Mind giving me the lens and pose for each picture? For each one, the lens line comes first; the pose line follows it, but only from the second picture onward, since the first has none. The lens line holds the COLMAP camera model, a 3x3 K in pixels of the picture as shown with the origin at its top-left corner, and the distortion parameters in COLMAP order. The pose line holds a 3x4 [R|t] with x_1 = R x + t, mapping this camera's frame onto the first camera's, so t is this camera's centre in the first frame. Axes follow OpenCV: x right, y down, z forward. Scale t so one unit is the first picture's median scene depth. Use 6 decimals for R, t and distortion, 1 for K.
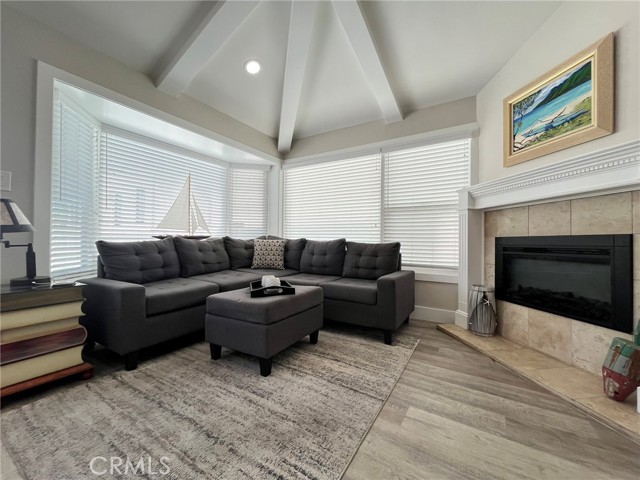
lens RADIAL K [[257.4, 0, 317.9], [0, 257.4, 235.6], [0, 0, 1]] dist [-0.003551, 0.000140]
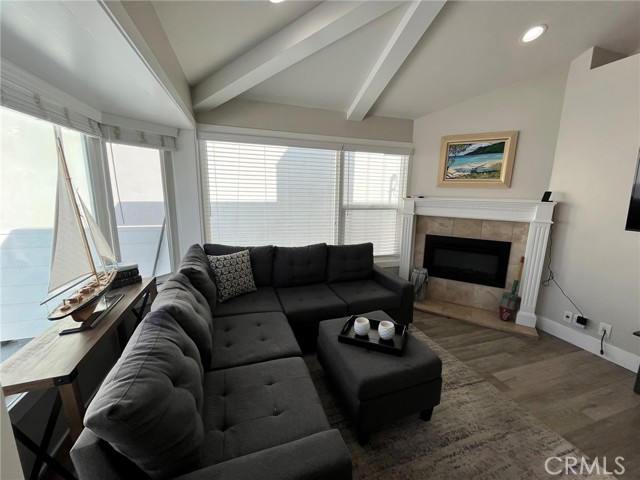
lens RADIAL K [[257.4, 0, 322.7], [0, 257.4, 238.4], [0, 0, 1]] dist [-0.003551, 0.000140]
pose [[0.646247, -0.138600, 0.750436, -1.023315], [-0.023053, 0.979374, 0.200735, -0.328917], [-0.762780, -0.147024, 0.629722, 0.683495]]
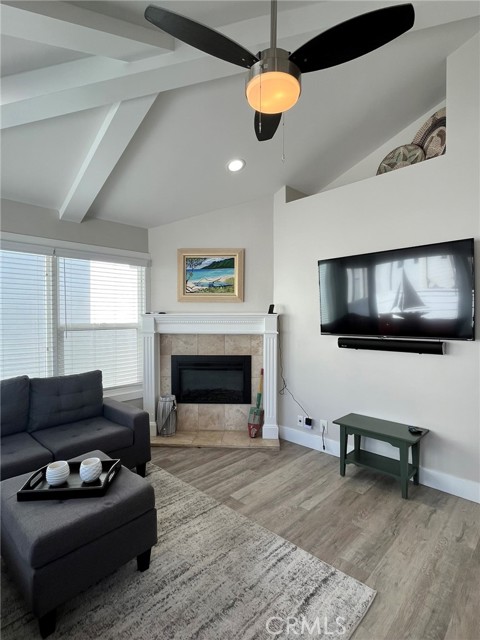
lens RADIAL K [[324.1, 0, 244.5], [0, 324.1, 321.8], [0, 0, 1]] dist [-0.000997, -0.000347]
pose [[0.209912, -0.031639, 0.977208, -1.034290], [-0.013341, 0.999291, 0.035220, -0.288163], [-0.977629, -0.020430, 0.209341, 0.409365]]
